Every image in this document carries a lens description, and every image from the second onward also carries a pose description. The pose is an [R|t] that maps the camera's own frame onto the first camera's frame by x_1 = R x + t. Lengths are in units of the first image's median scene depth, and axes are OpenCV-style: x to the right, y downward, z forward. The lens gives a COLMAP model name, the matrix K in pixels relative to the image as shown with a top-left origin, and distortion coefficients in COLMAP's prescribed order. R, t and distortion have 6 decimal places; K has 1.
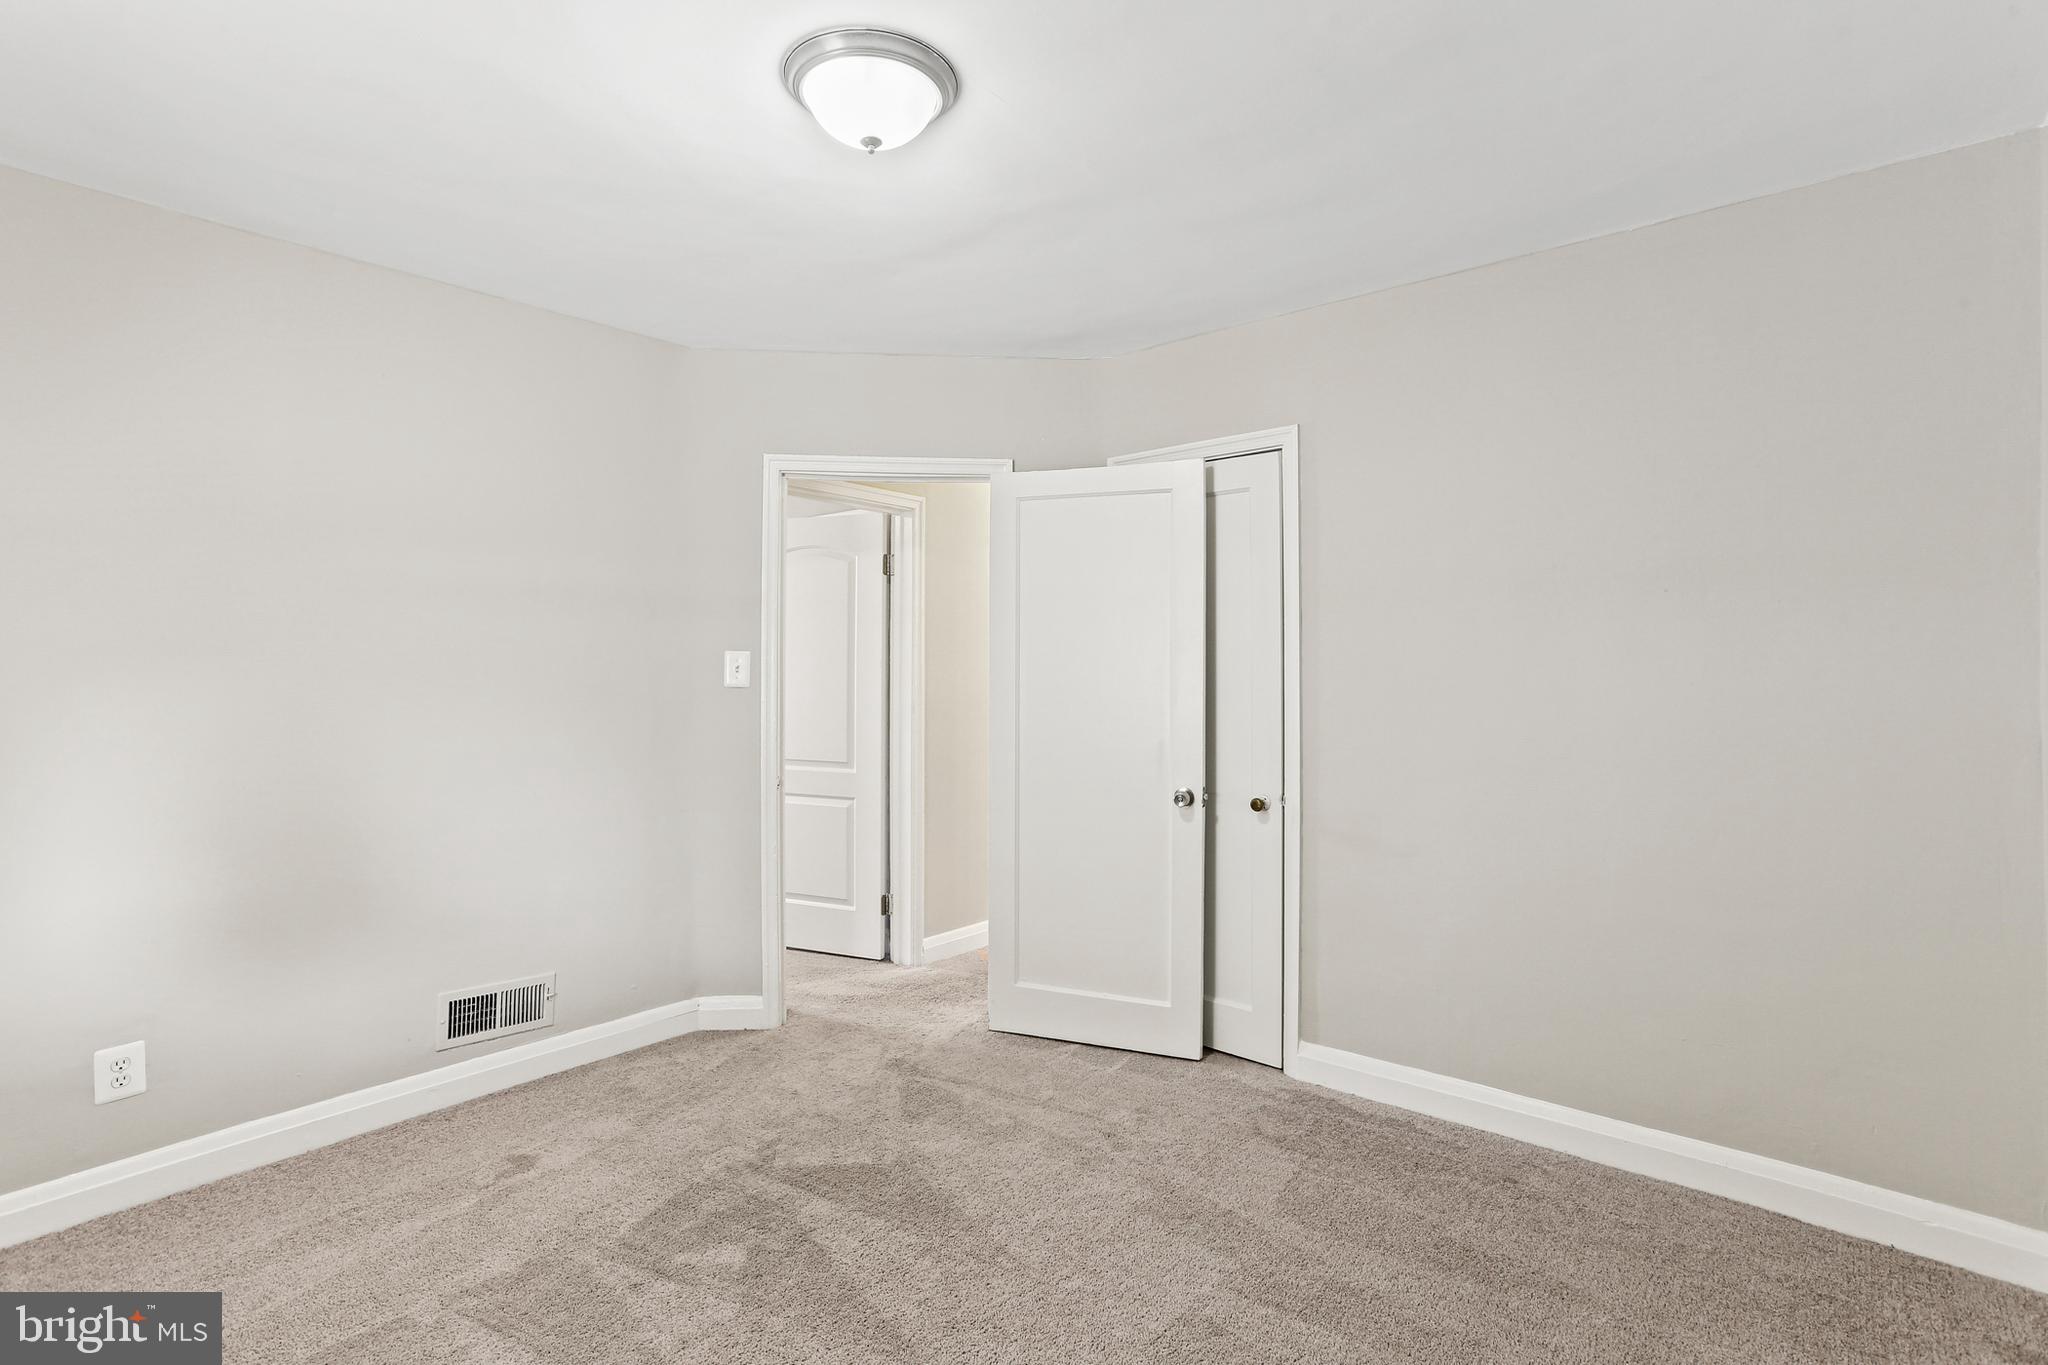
lens RADIAL K [[1019.3, 0, 1024.0], [0, 1019.3, 682.5], [0, 0, 1]] dist [-0.045586, 0.029785]
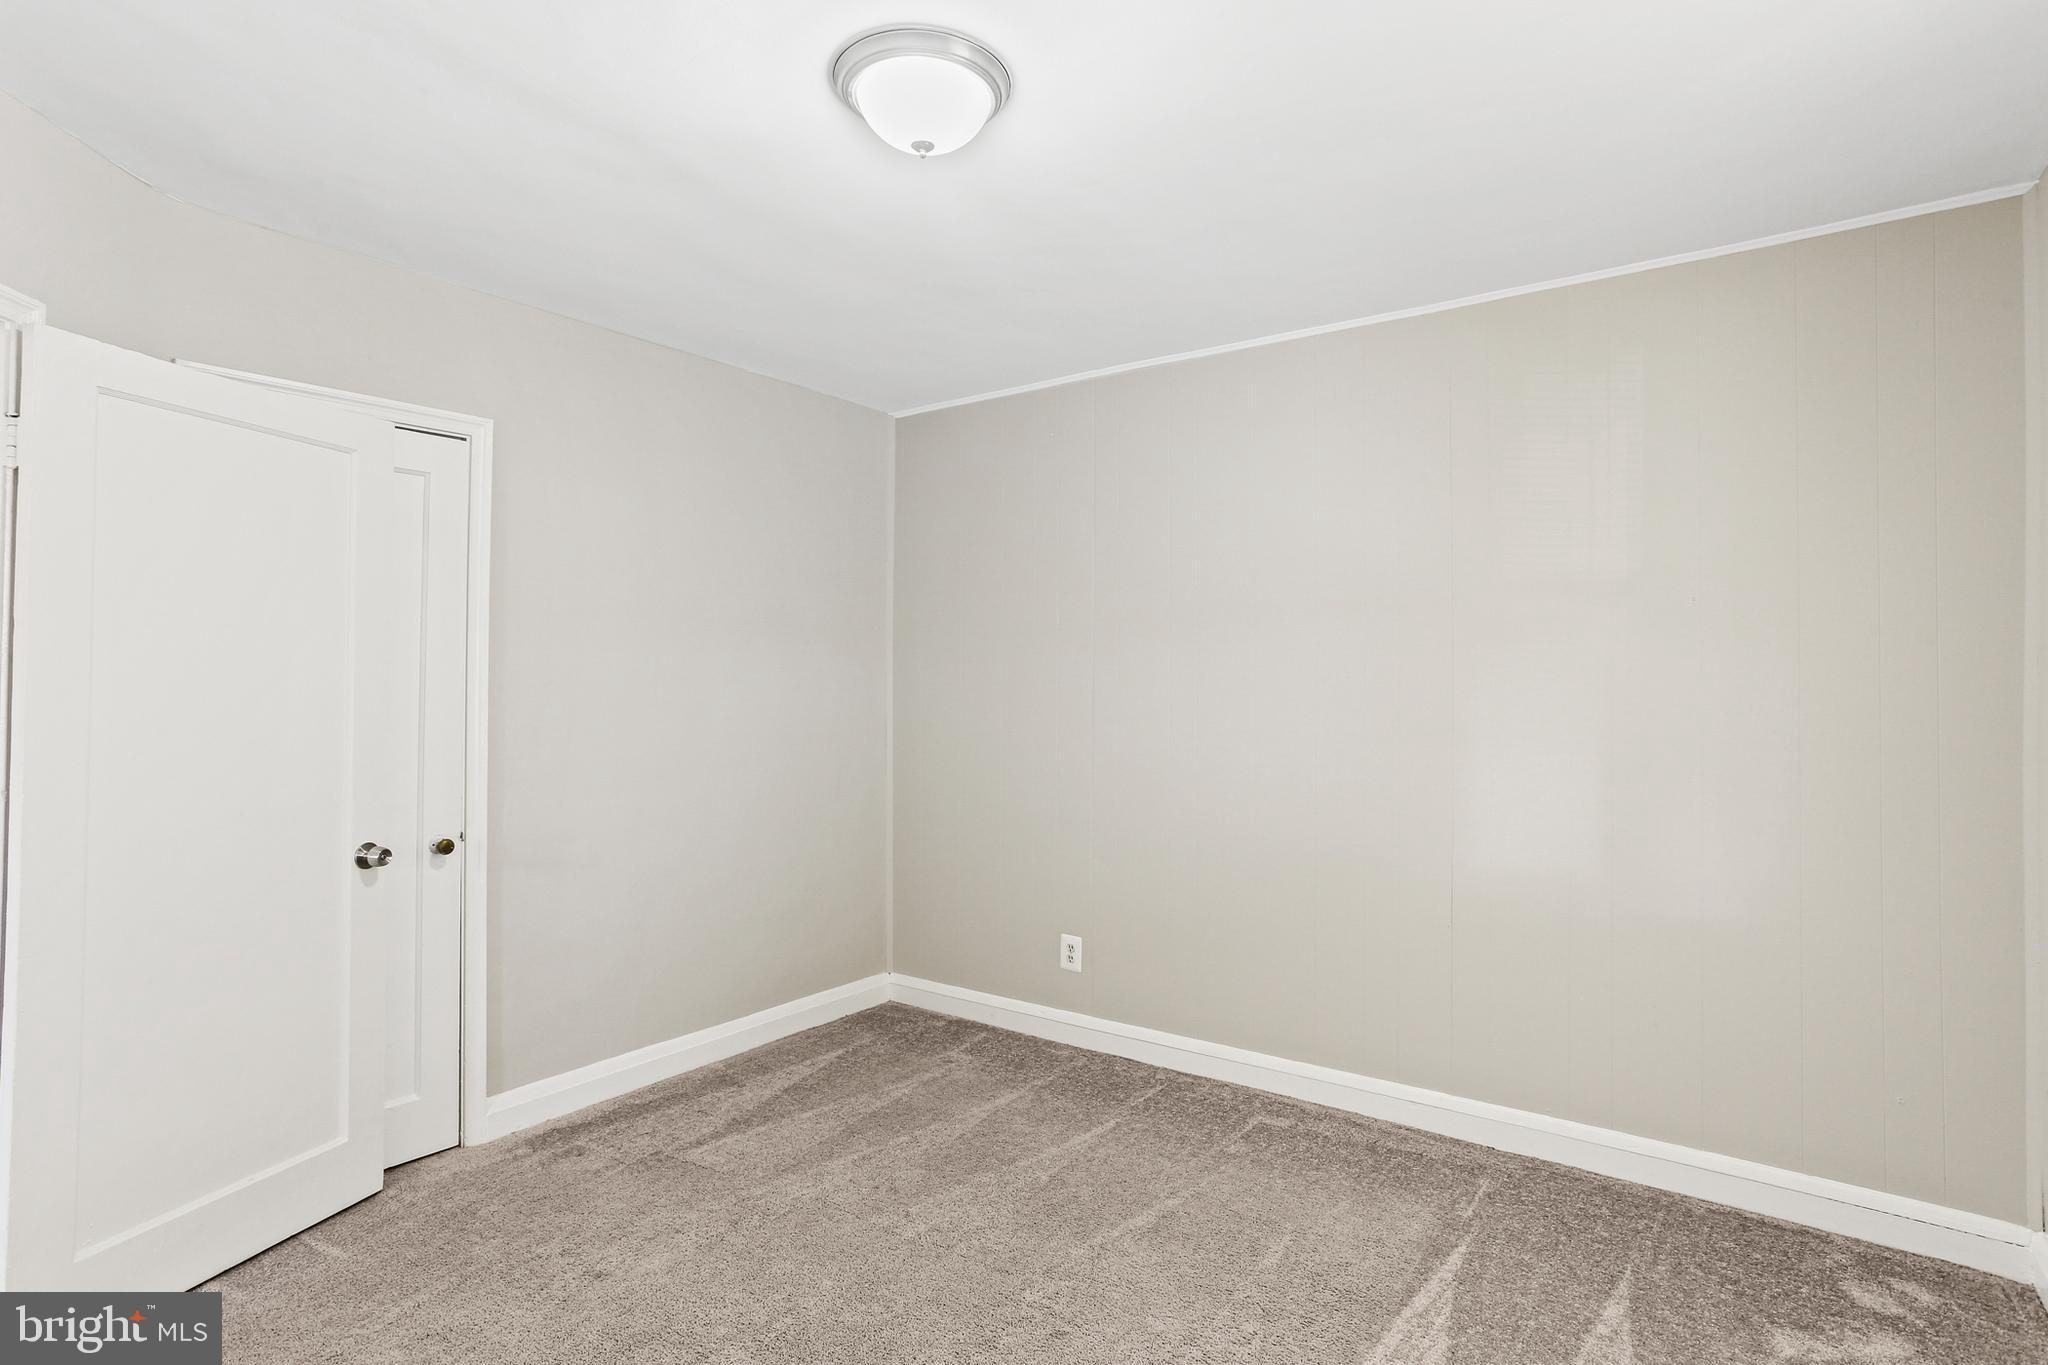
lens RADIAL K [[1055.1, 0, 1027.0], [0, 1055.1, 673.6], [0, 0, 1]] dist [-0.024918, 0.035828]
pose [[-0.076741, 0.006757, 0.997028, -0.708726], [0.012175, 0.999909, -0.005839, -0.013925], [-0.996977, 0.011690, -0.076816, 0.590413]]
